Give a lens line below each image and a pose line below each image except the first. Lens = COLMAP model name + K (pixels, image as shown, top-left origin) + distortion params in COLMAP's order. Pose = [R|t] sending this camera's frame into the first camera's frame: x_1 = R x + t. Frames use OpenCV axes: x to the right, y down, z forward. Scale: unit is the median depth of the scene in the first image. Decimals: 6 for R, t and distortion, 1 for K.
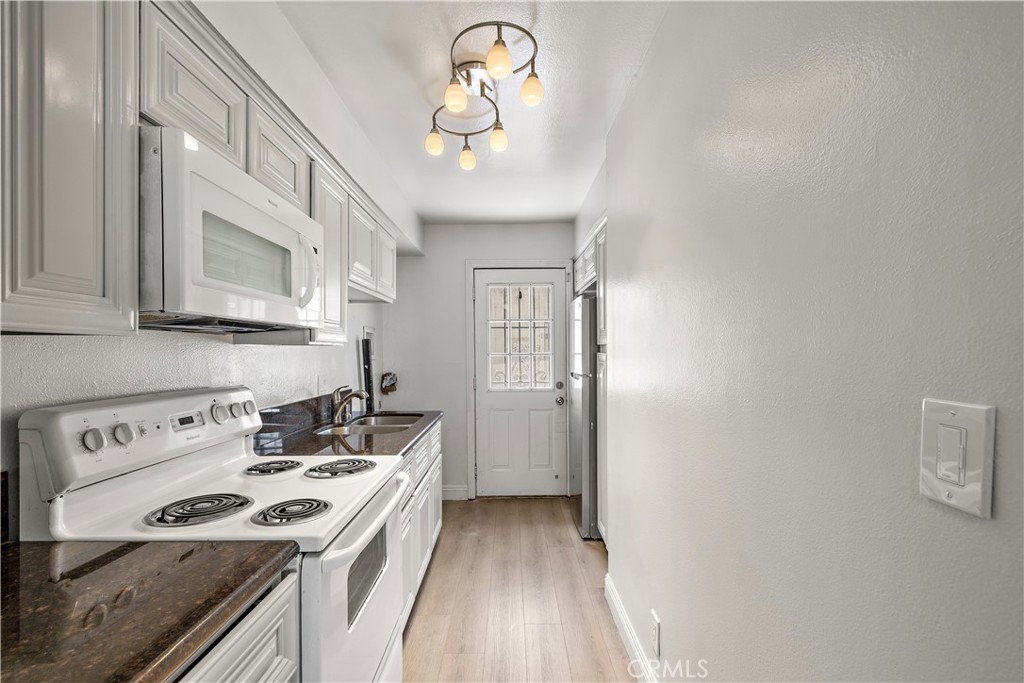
lens RADIAL K [[443.4, 0, 514.5], [0, 443.4, 355.0], [0, 0, 1]] dist [-0.001828, -0.000310]
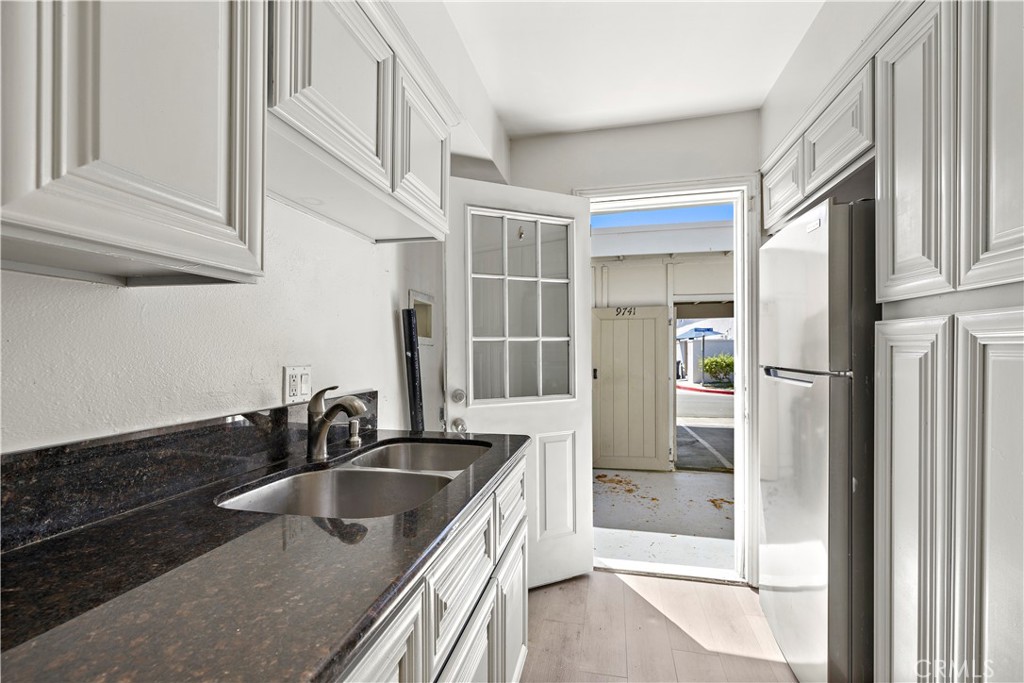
lens RADIAL K [[430.6, 0, 516.7], [0, 430.6, 350.9], [0, 0, 1]] dist [0.000531, 0.000111]
pose [[0.972782, 0.001790, -0.231717, -0.056078], [-0.003632, 0.999965, -0.007519, 0.027102], [0.231696, 0.008156, 0.972754, 0.479034]]
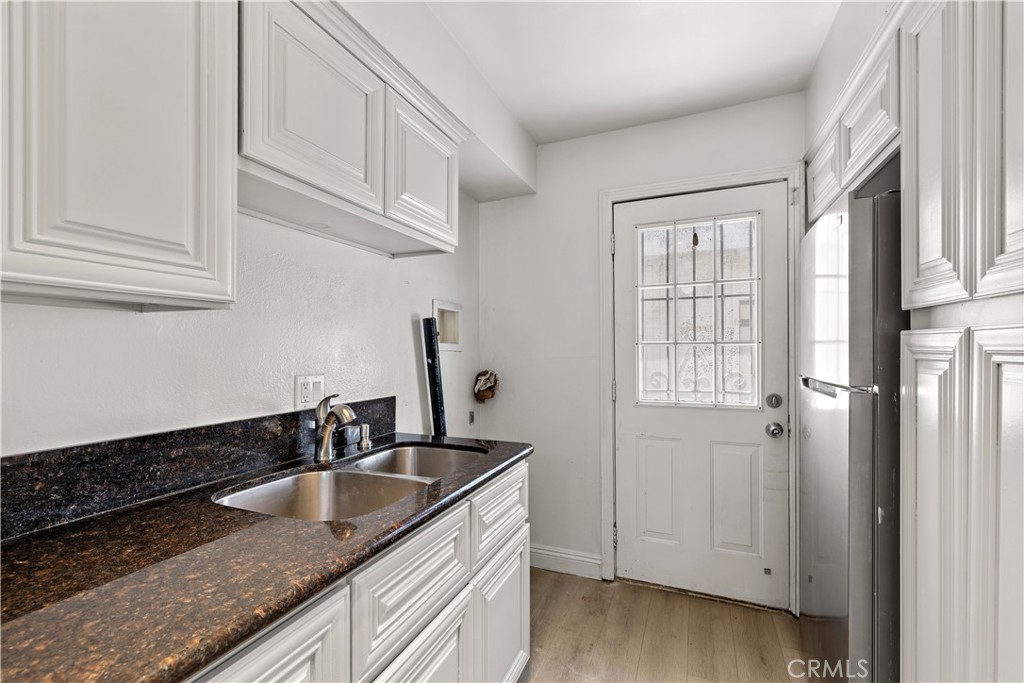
lens RADIAL K [[430.6, 0, 516.7], [0, 430.6, 350.9], [0, 0, 1]] dist [0.000531, 0.000111]
pose [[0.918165, 0.002708, -0.396189, 0.027835], [-0.004500, 0.999983, -0.003594, 0.014186], [0.396173, 0.005083, 0.918162, 0.500321]]
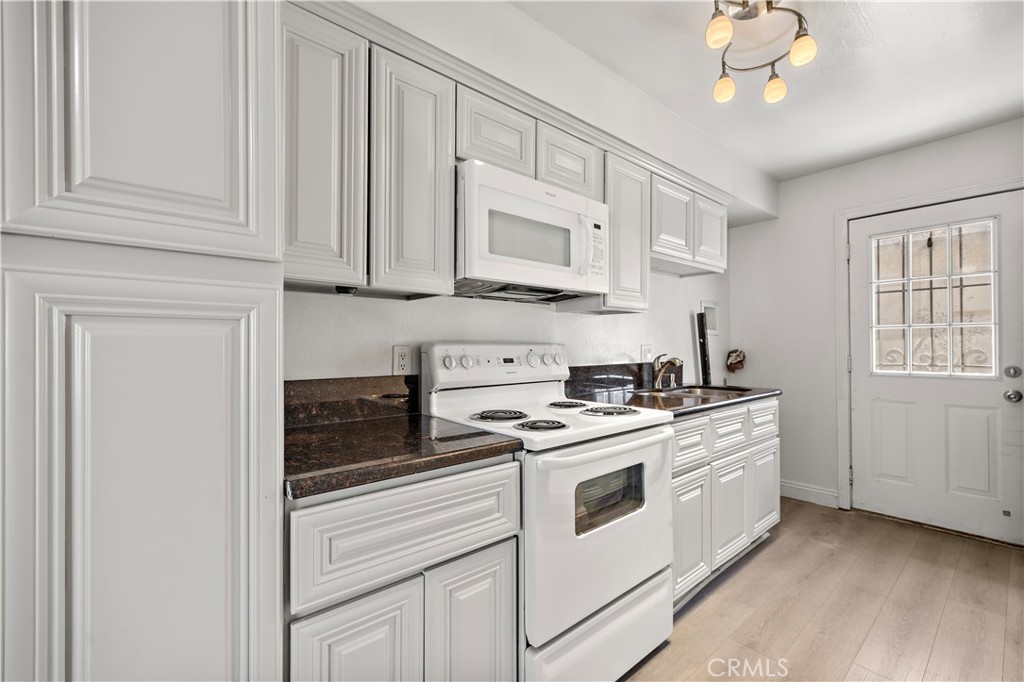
lens RADIAL K [[435.3, 0, 510.8], [0, 435.3, 344.8], [0, 0, 1]] dist [0.000401, 0.000291]
pose [[0.636009, -0.000221, -0.771681, 0.156972], [-0.005693, 0.999971, -0.004979, 0.045360], [0.771660, 0.007560, 0.635990, 0.045244]]
